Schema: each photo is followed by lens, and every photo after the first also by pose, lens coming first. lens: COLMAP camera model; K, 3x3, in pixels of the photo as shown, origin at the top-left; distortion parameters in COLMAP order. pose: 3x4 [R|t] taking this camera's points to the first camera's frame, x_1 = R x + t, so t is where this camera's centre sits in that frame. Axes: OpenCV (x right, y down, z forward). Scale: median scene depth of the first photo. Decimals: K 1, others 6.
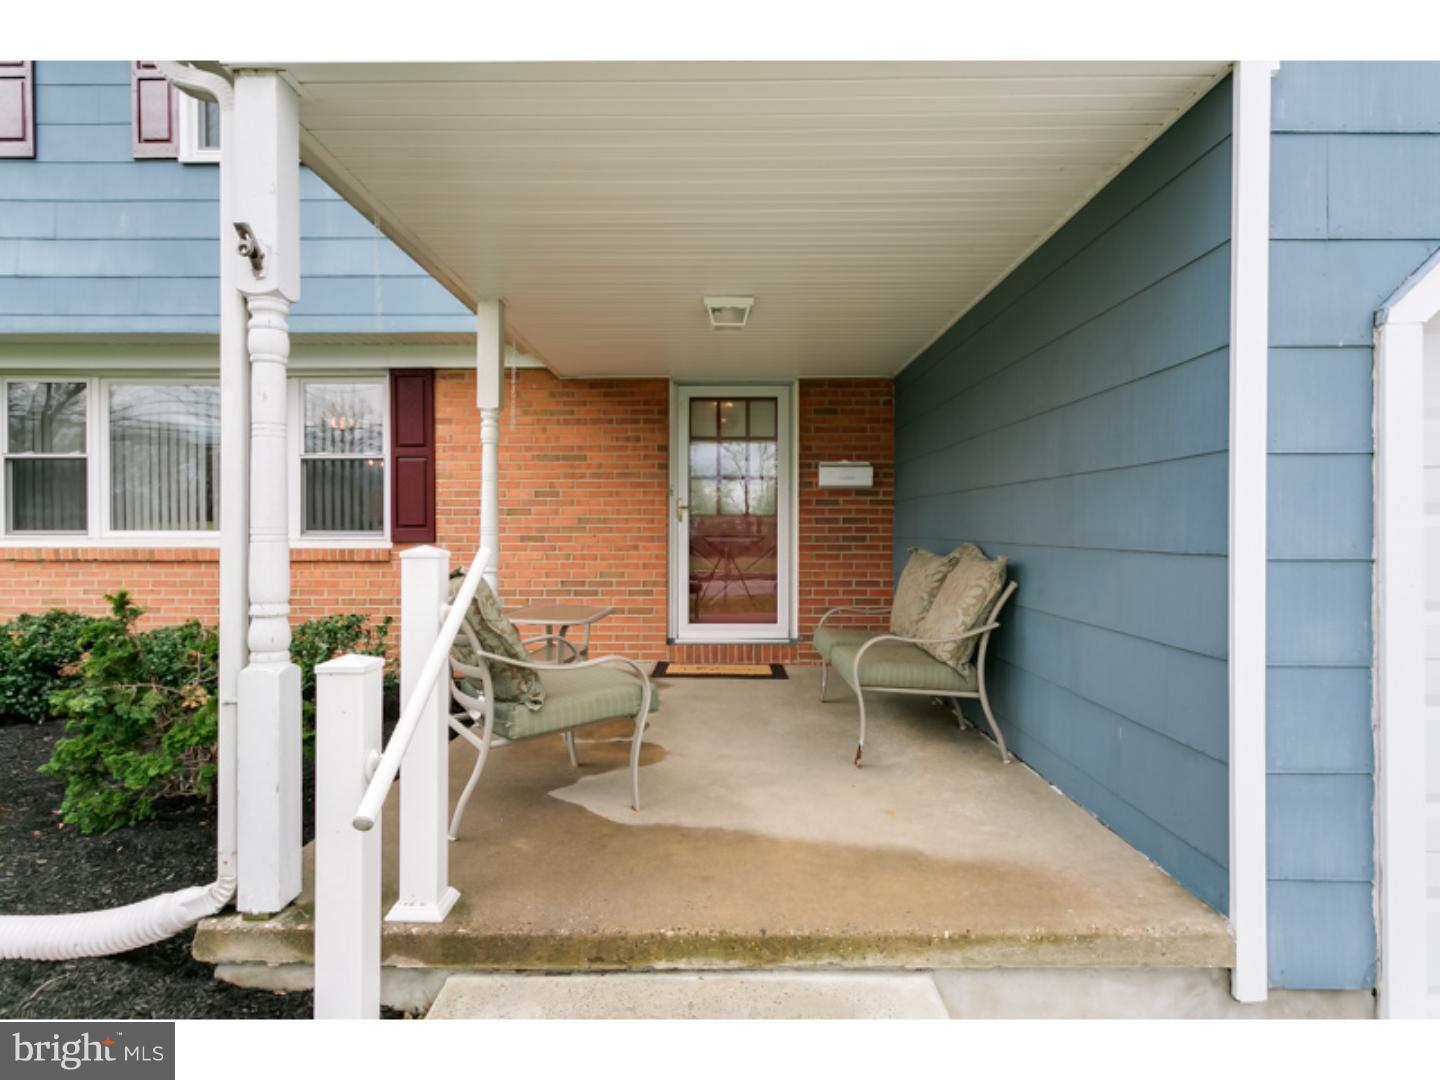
lens RADIAL K [[792.5, 0, 720.0], [0, 792.5, 540.0], [0, 0, 1]] dist [-0.014799, 0.000266]
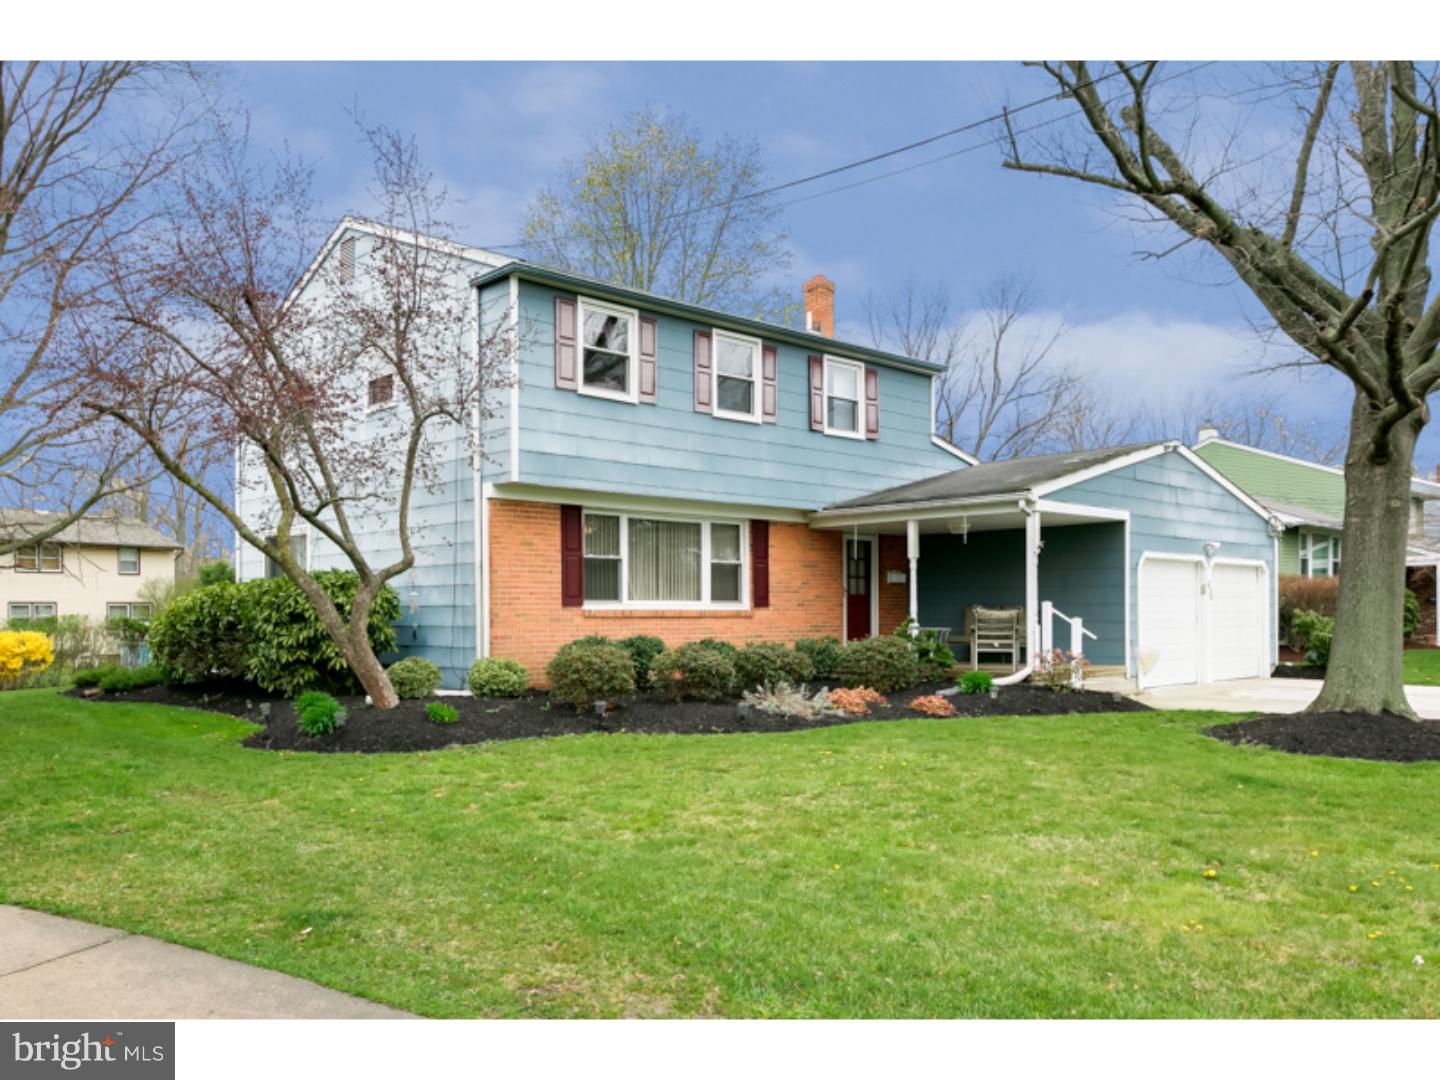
lens RADIAL K [[1140.1, 0, 720.0], [0, 1140.1, 540.0], [0, 0, 1]] dist [0.001489, -0.000159]
pose [[0.722160, 0.041984, 0.690450, -2.447535], [-0.002853, 0.998329, -0.057722, 0.000783], [-0.691720, 0.039715, 0.721073, -0.999414]]
